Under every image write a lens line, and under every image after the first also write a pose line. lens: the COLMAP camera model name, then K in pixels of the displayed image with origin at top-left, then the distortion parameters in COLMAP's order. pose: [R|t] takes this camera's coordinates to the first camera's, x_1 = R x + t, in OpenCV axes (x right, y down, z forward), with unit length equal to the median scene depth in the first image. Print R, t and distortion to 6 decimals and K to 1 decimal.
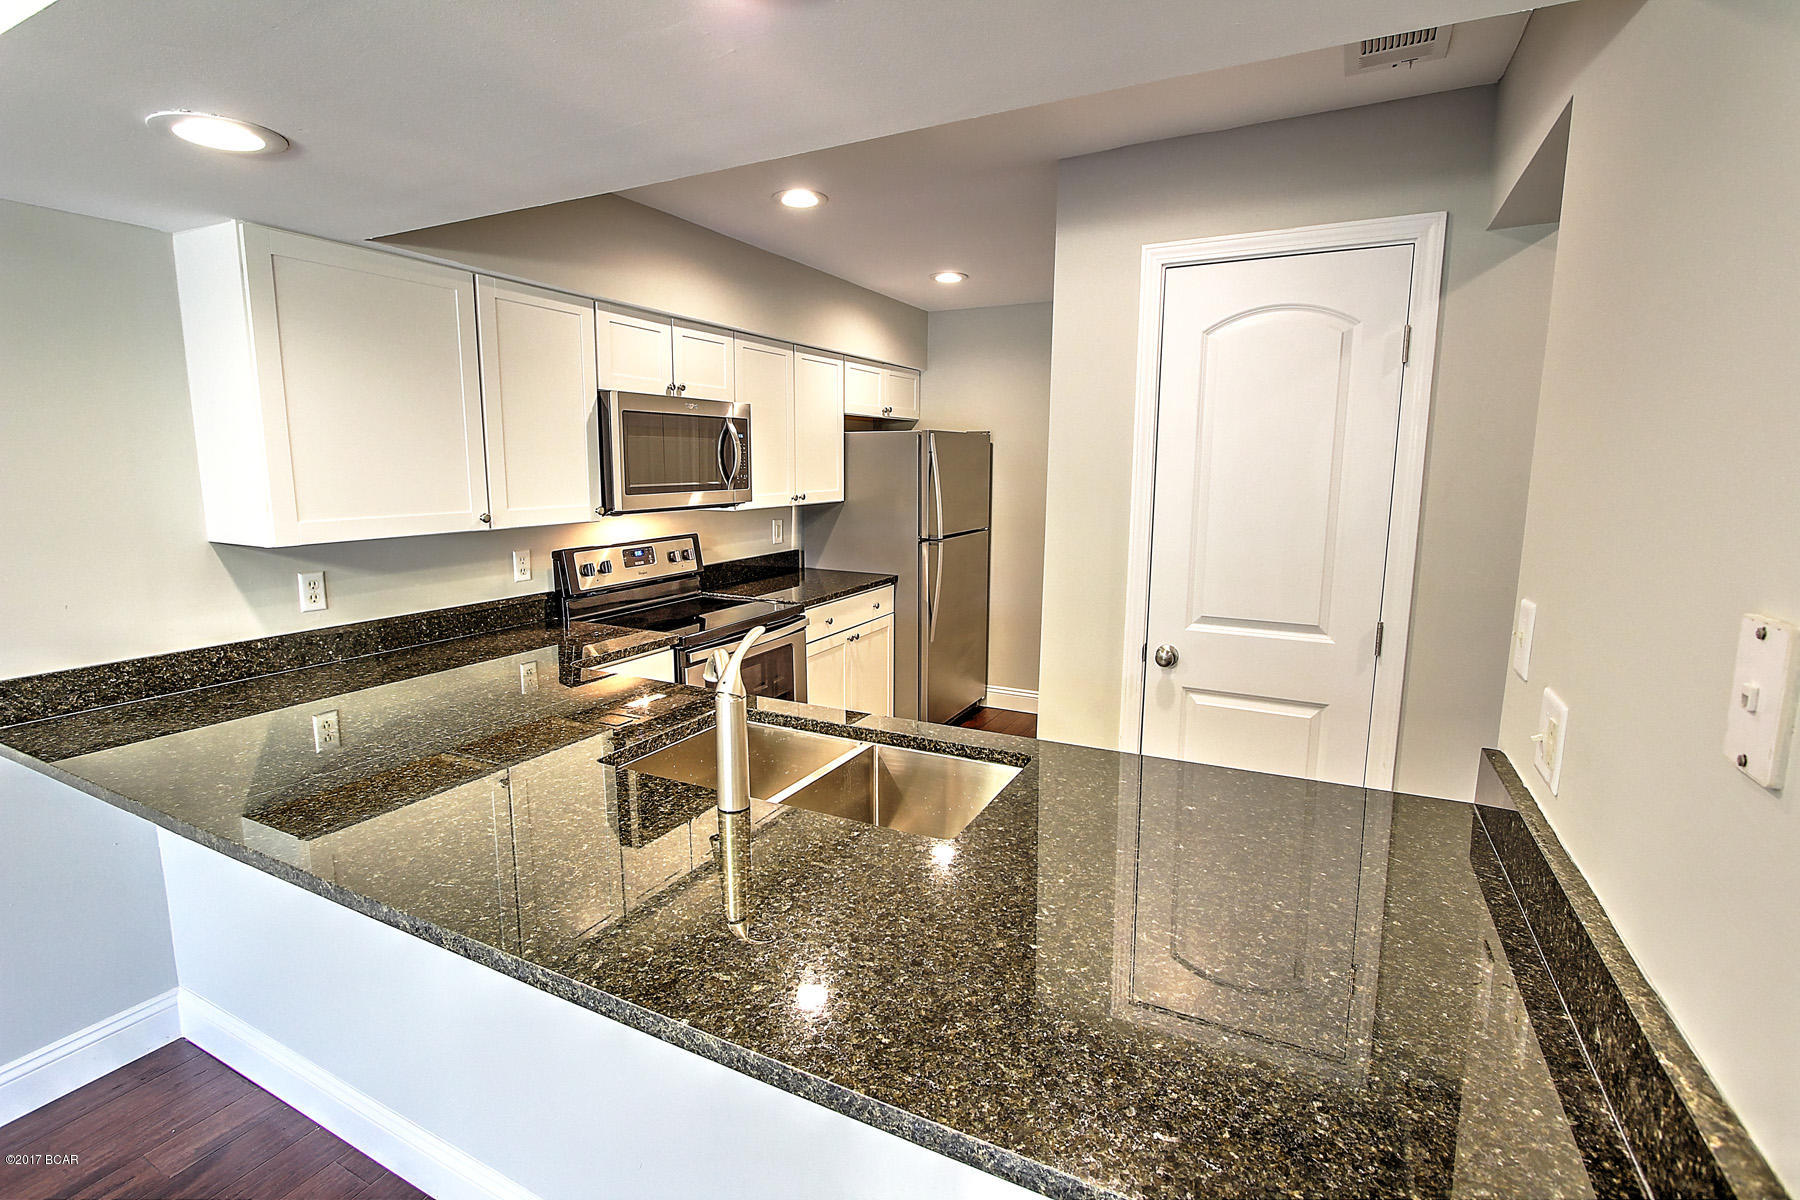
lens RADIAL K [[855.3, 0, 904.1], [0, 855.3, 604.1], [0, 0, 1]] dist [0.014965, -0.000617]
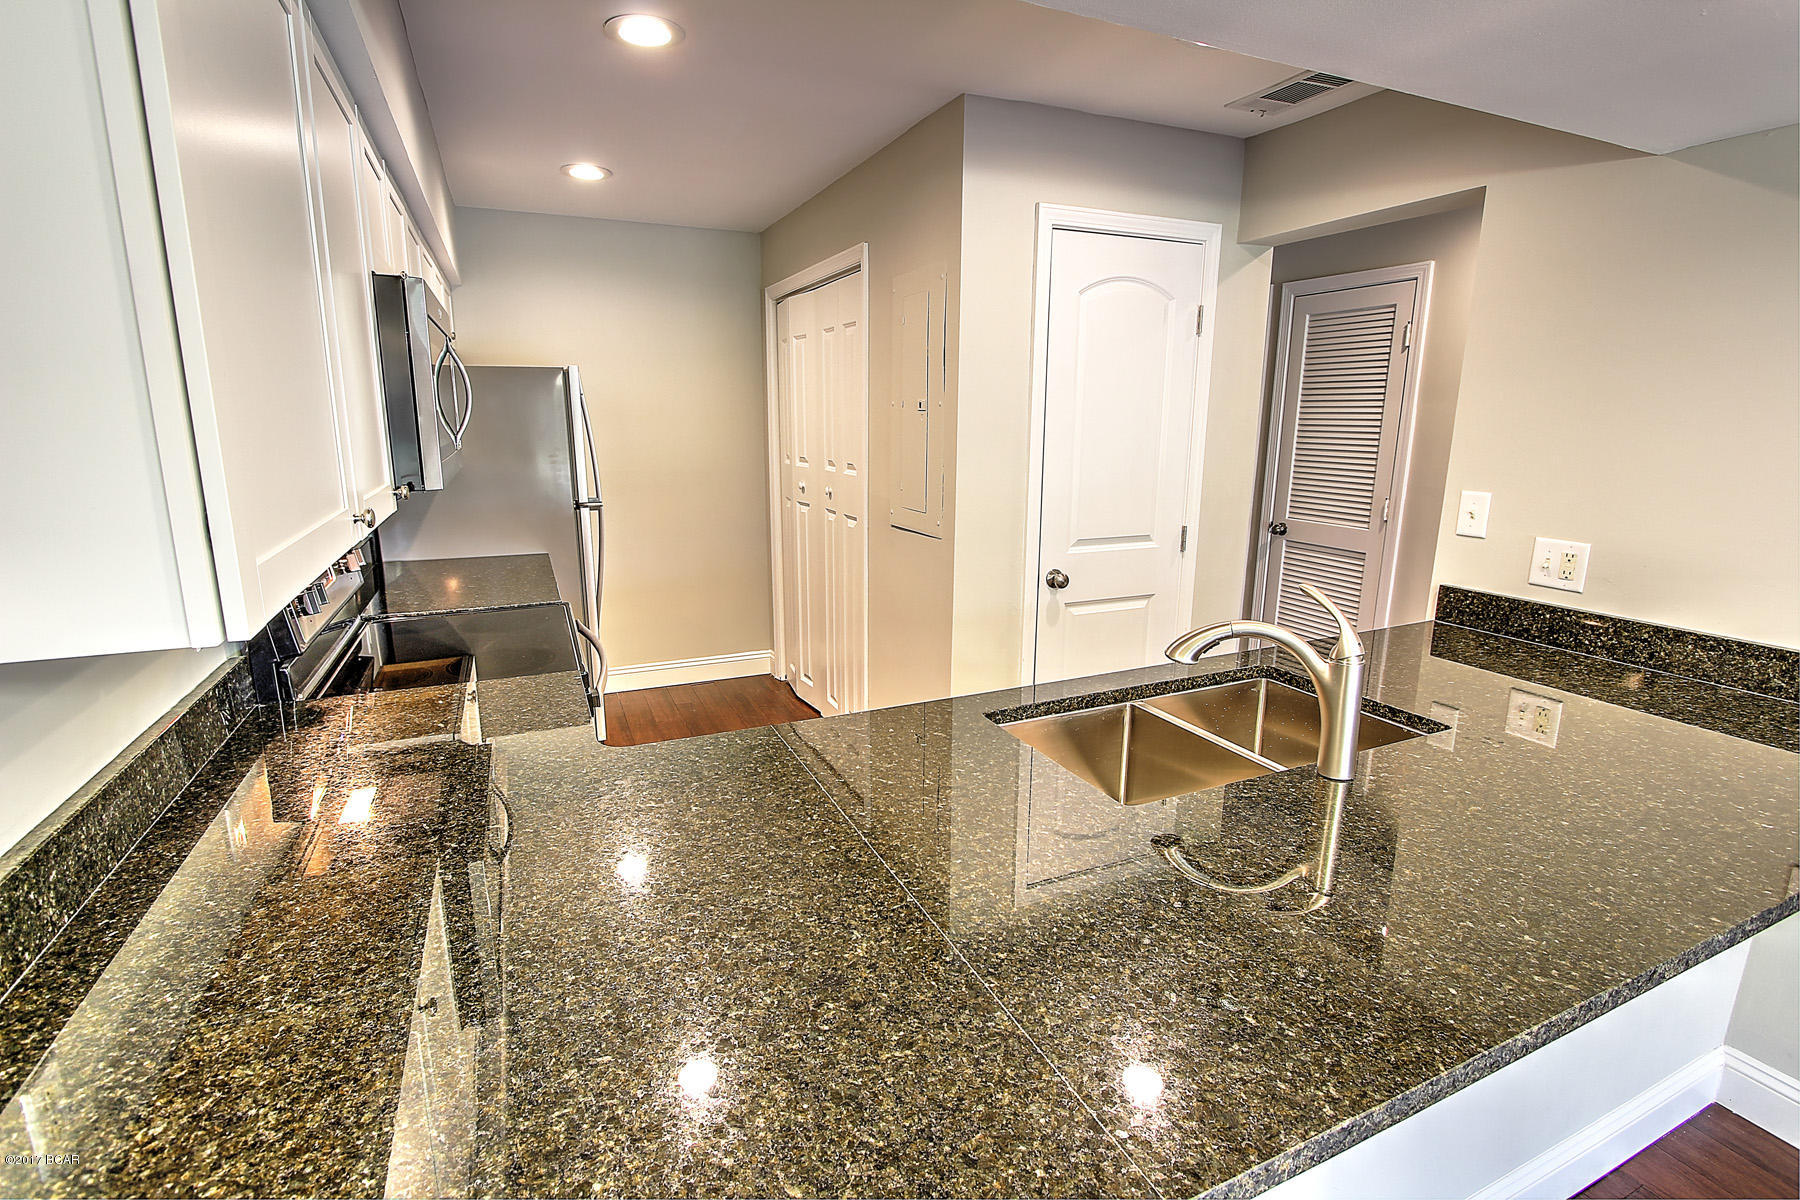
lens RADIAL K [[855.3, 0, 899.8], [0, 855.3, 589.6], [0, 0, 1]] dist [0.014965, -0.000617]
pose [[0.628130, -0.162145, 0.761027, -0.687930], [0.127040, 0.986294, 0.105285, -0.071037], [-0.767668, 0.030548, 0.640120, 0.433153]]
